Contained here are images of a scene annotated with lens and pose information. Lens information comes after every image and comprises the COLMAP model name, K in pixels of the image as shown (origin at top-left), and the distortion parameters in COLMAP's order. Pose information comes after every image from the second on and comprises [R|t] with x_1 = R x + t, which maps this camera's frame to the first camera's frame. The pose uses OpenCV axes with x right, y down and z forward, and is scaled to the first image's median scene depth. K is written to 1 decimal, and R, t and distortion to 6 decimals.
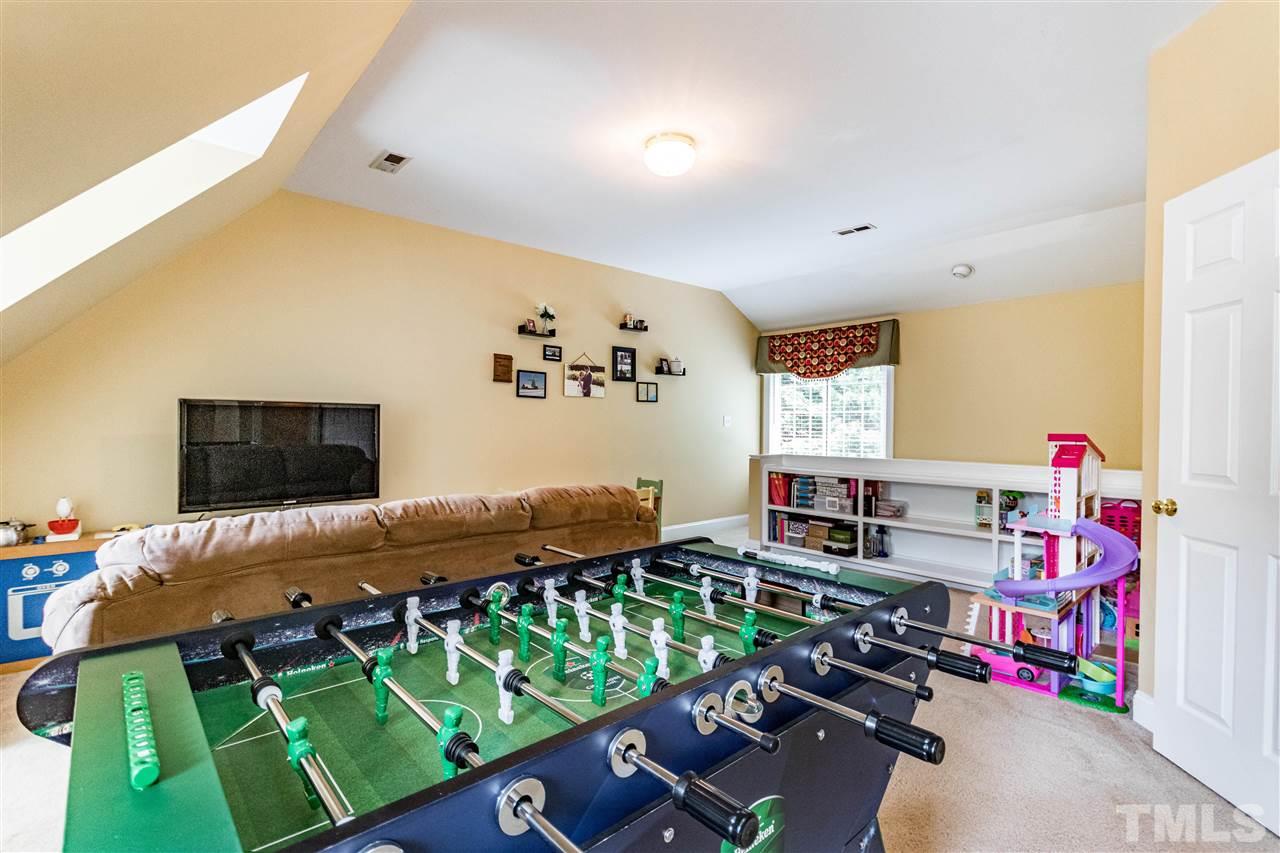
lens RADIAL K [[588.0, 0, 639.8], [0, 588.0, 427.0], [0, 0, 1]] dist [0.008437, 0.000774]
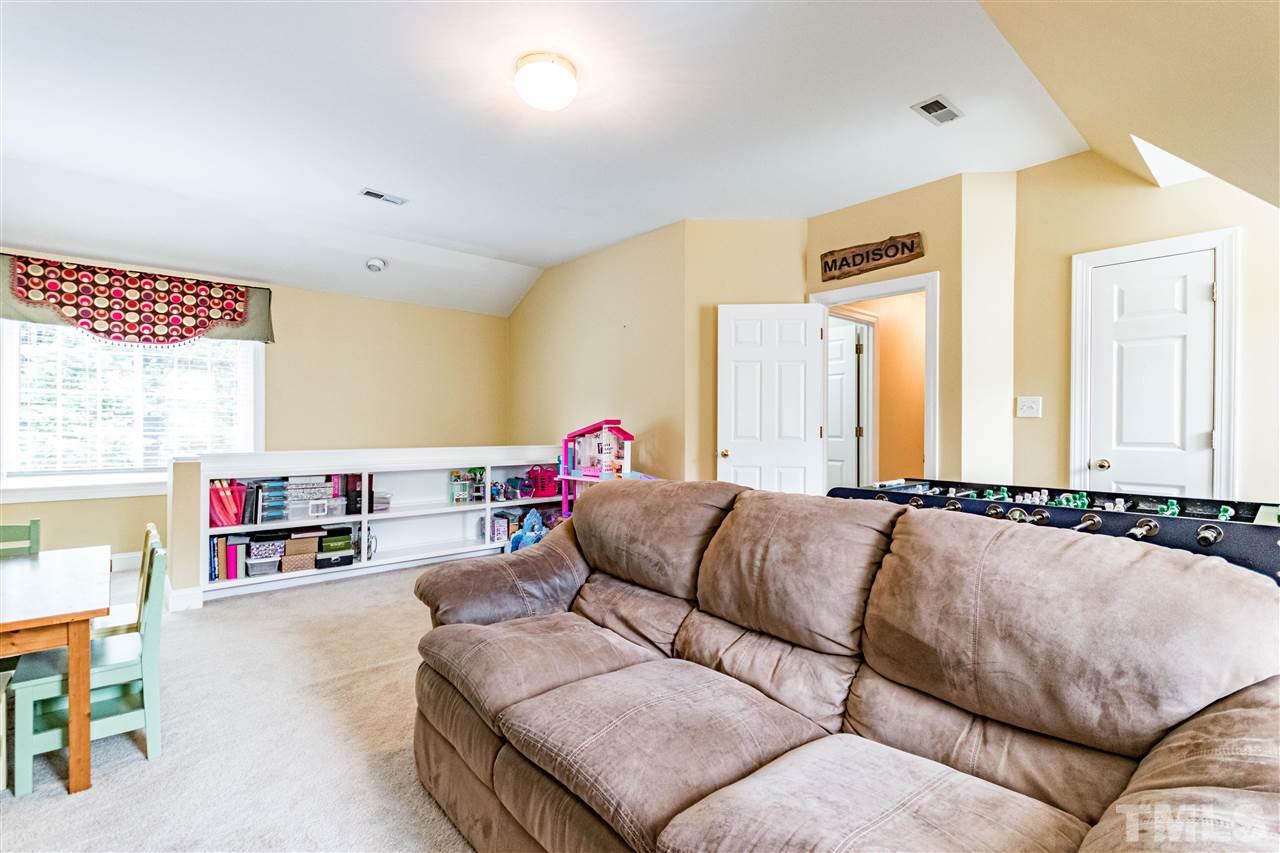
lens RADIAL K [[588.0, 0, 642.8], [0, 588.0, 428.4], [0, 0, 1]] dist [0.008437, 0.000774]
pose [[0.005445, -0.012772, 0.999904, -0.405495], [-0.000251, 0.999918, 0.012774, 0.007131], [-0.999985, -0.000320, 0.005441, 0.444211]]
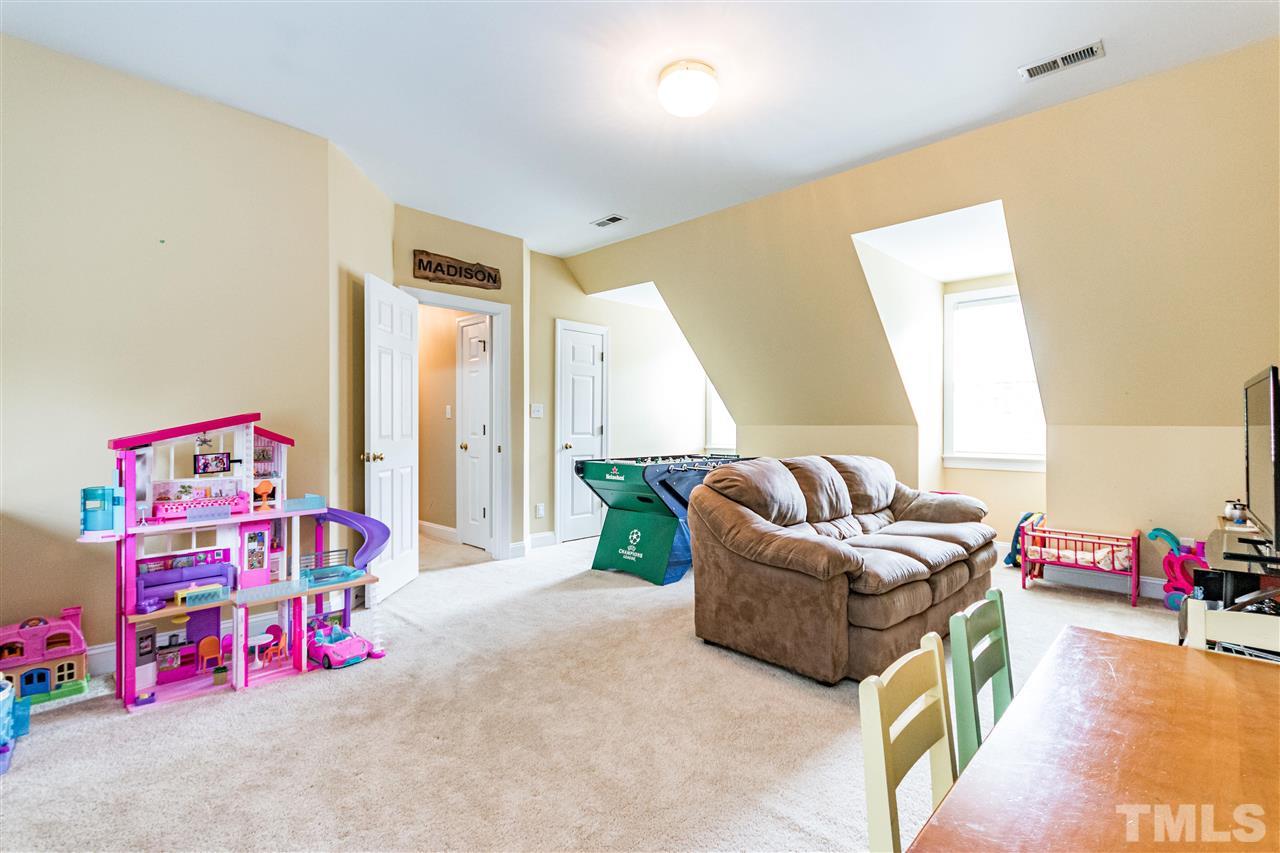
lens RADIAL K [[588.0, 0, 645.0], [0, 588.0, 422.7], [0, 0, 1]] dist [0.008437, 0.000774]
pose [[-0.997199, -0.007033, -0.074469, 0.101061], [-0.006816, 0.999972, -0.003177, 0.012934], [0.074489, -0.002660, -0.997218, 0.967892]]
